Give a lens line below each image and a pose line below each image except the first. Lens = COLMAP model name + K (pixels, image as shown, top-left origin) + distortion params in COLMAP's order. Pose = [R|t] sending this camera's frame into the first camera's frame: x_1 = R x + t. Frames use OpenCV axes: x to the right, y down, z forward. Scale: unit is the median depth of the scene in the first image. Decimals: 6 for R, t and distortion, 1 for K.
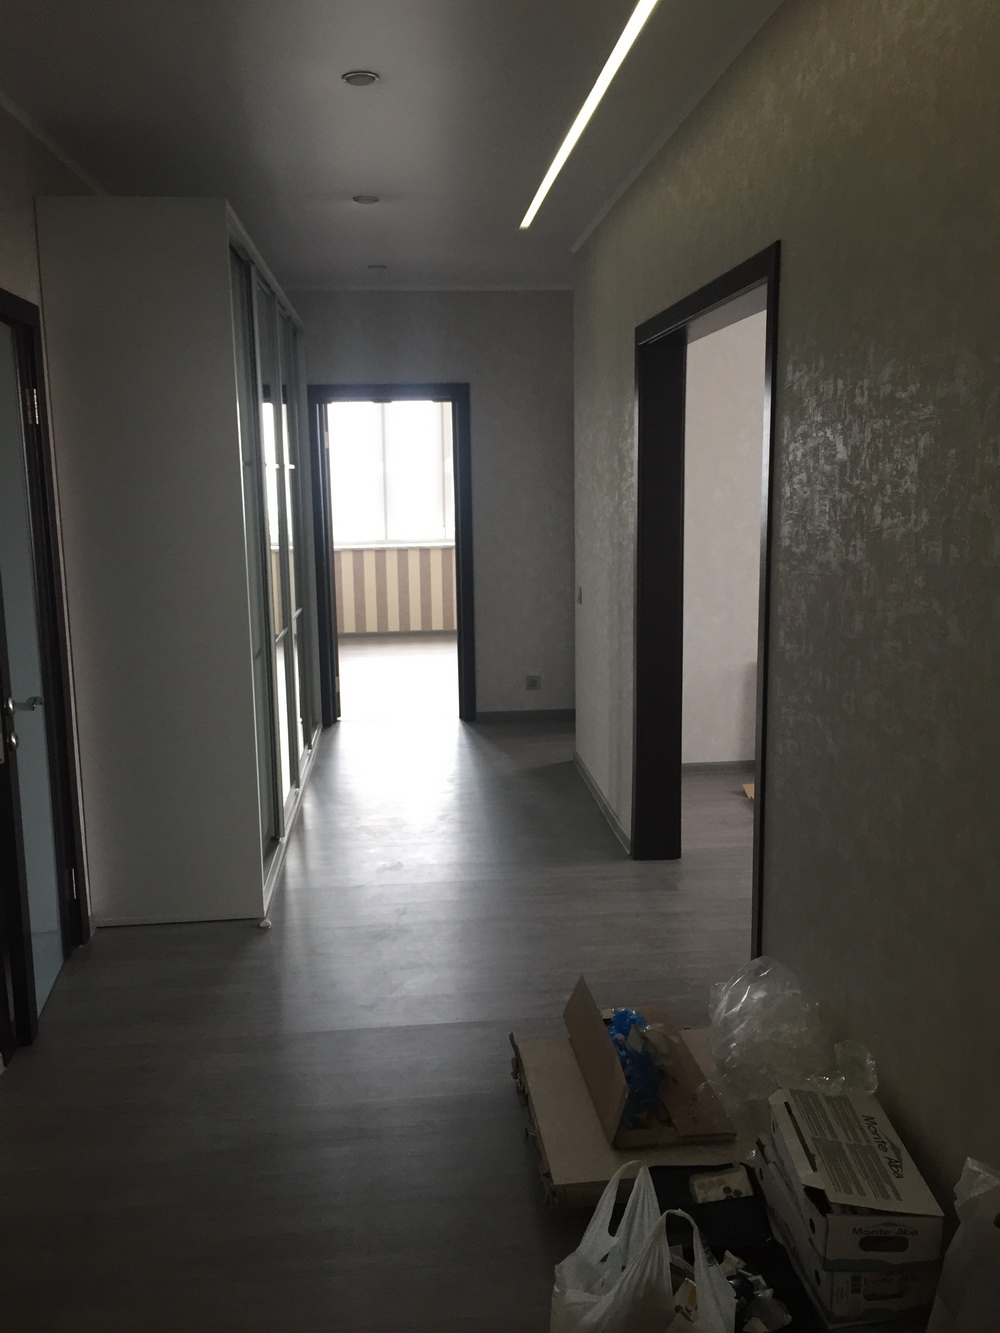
lens RADIAL K [[1130.9, 0, 502.2], [0, 1130.9, 673.9], [0, 0, 1]] dist [0.072612, -0.098167]
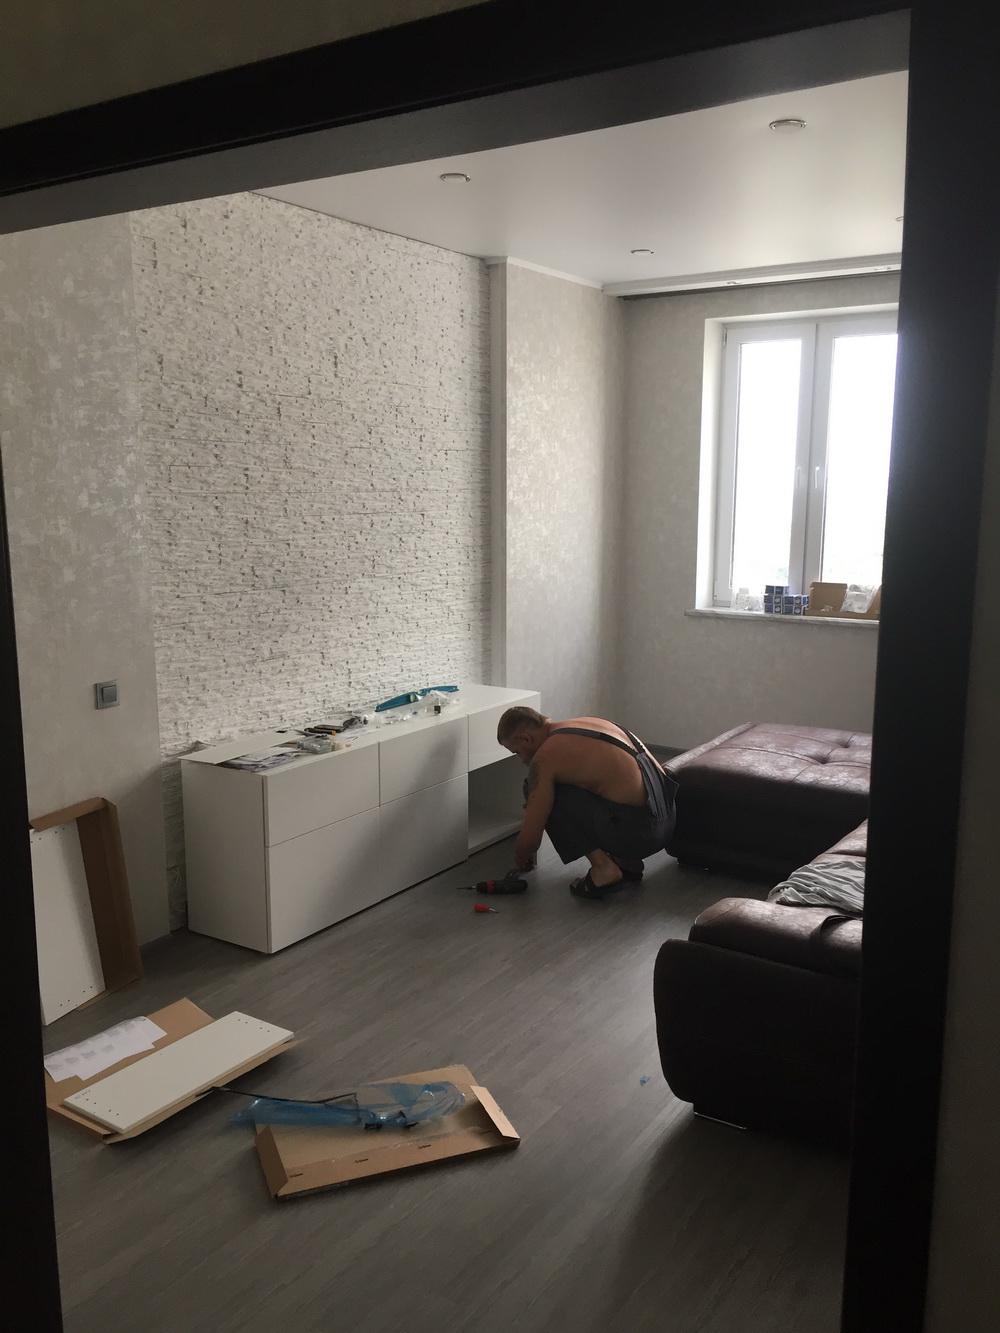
lens RADIAL K [[1130.9, 0, 502.2], [0, 1130.9, 673.9], [0, 0, 1]] dist [0.072612, -0.098167]
pose [[-0.782915, -0.095989, 0.614678, -1.162488], [0.113821, 0.949249, 0.293209, -0.372076], [-0.611628, 0.299521, -0.732256, 2.981776]]
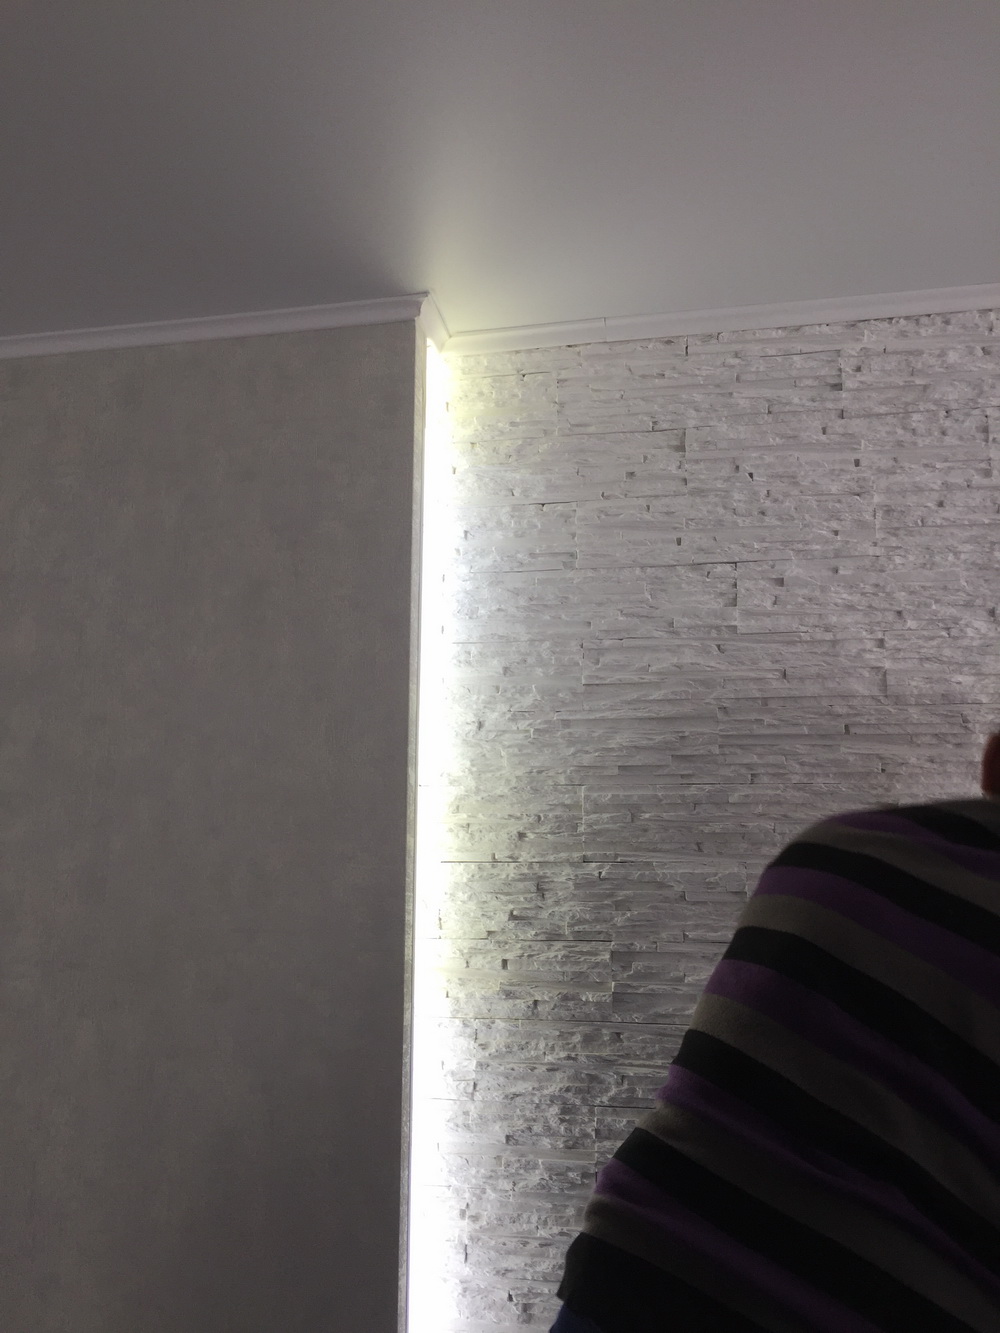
lens RADIAL K [[1130.9, 0, 502.2], [0, 1130.9, 673.9], [0, 0, 1]] dist [0.072612, -0.098167]
pose [[0.287090, 0.207361, 0.935190, -0.325909], [0.155456, 0.953260, -0.259091, -0.292624], [-0.945205, 0.219763, 0.241436, 1.853438]]
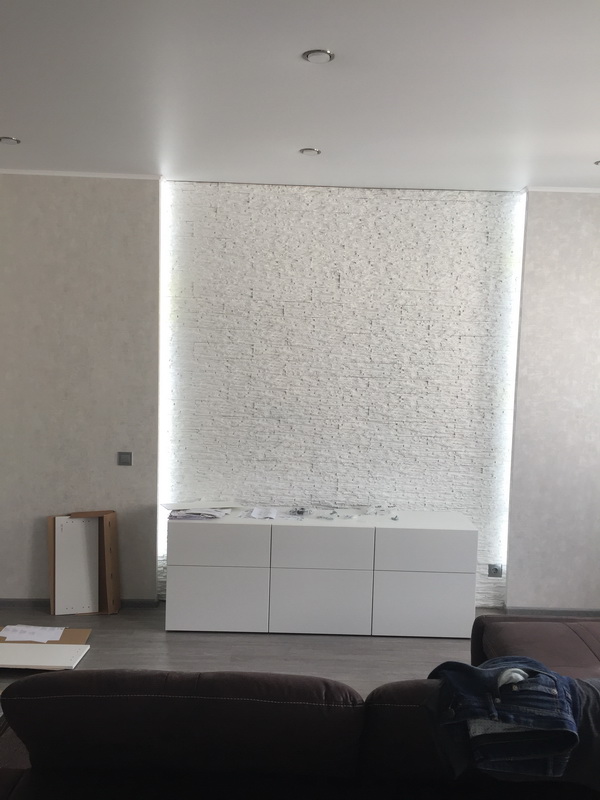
lens RADIAL K [[678.7, 0, 301.3], [0, 678.7, 404.4], [0, 0, 1]] dist [0.072612, -0.098167]
pose [[0.083156, -0.069192, 0.994132, -1.499401], [0.138874, 0.988657, 0.057194, -0.133758], [-0.986812, 0.133303, 0.091822, 1.575369]]
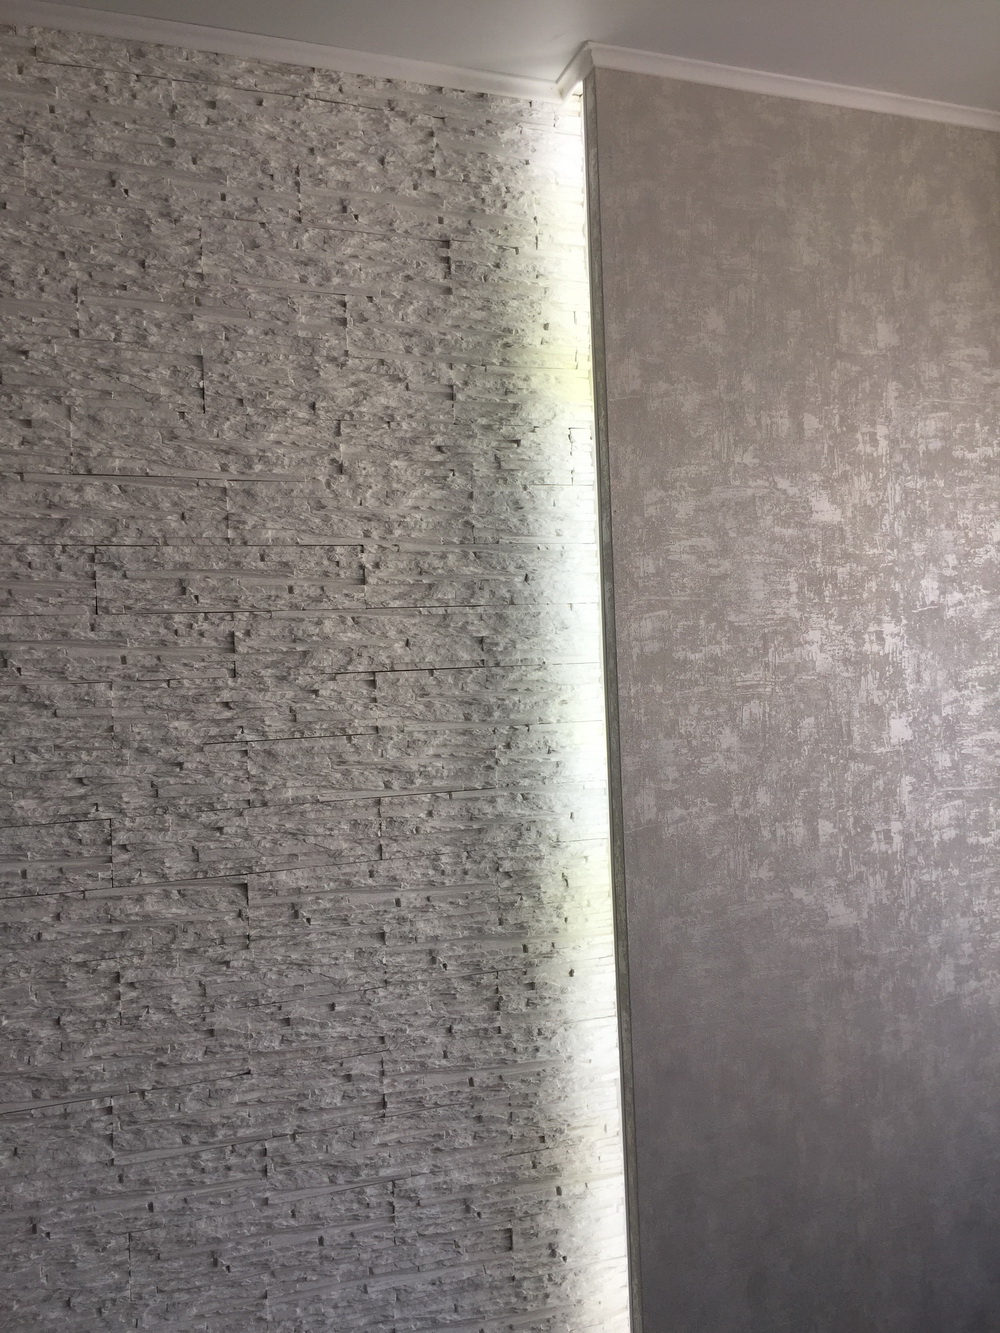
lens RADIAL K [[1130.9, 0, 502.2], [0, 1130.9, 673.9], [0, 0, 1]] dist [0.072612, -0.098167]
pose [[-0.245710, 0.026643, 0.968977, -0.367155], [0.201927, 0.979099, 0.024282, -0.151054], [-0.948078, 0.201629, -0.245955, 1.400112]]
